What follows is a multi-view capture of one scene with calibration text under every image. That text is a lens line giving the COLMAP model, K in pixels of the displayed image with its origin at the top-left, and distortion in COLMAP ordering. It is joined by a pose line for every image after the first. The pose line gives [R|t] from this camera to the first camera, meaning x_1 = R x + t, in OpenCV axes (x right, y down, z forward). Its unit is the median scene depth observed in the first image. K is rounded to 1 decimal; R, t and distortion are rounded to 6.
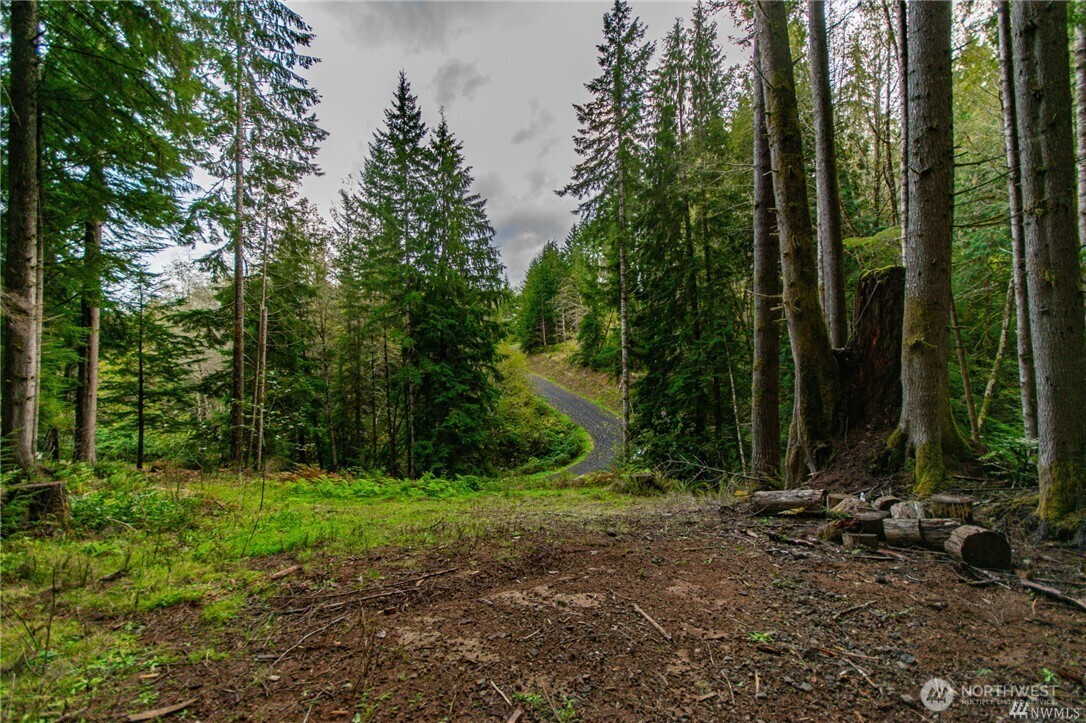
lens RADIAL K [[474.3, 0, 543.0], [0, 474.3, 361.5], [0, 0, 1]] dist [0.013361, -0.004520]
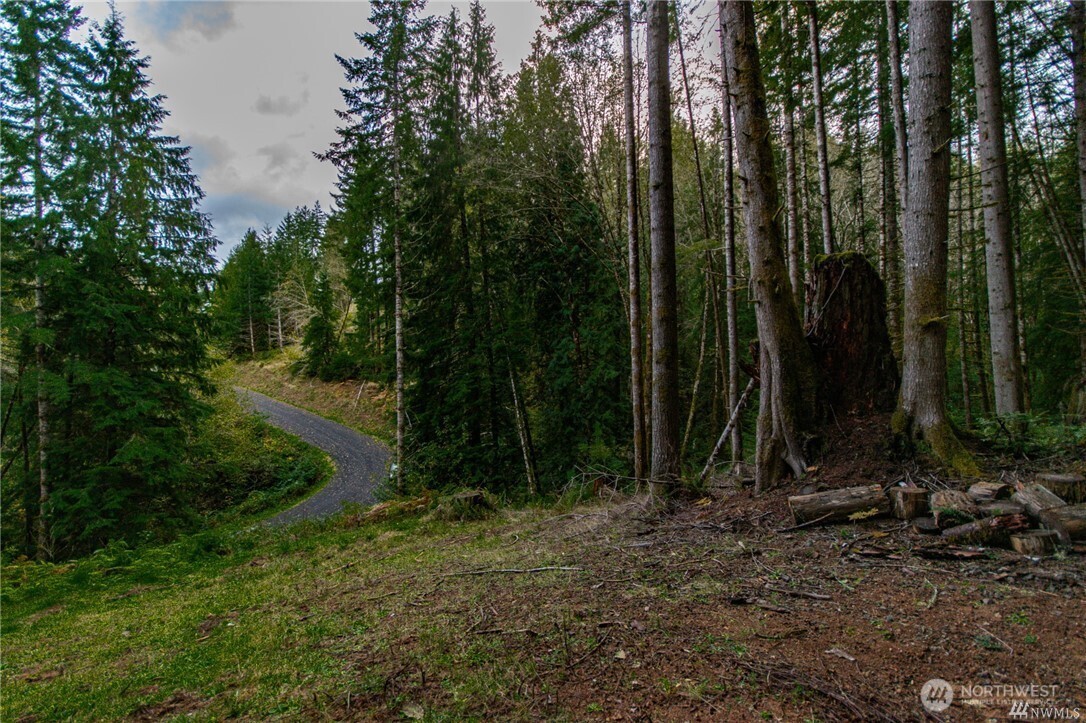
lens RADIAL K [[474.3, 0, 543.0], [0, 474.3, 361.5], [0, 0, 1]] dist [0.013361, -0.004520]
pose [[0.837570, 0.010691, 0.546226, -0.064545], [0.002579, 0.999720, -0.023520, 0.009545], [-0.546325, 0.021108, 0.837308, 0.093660]]
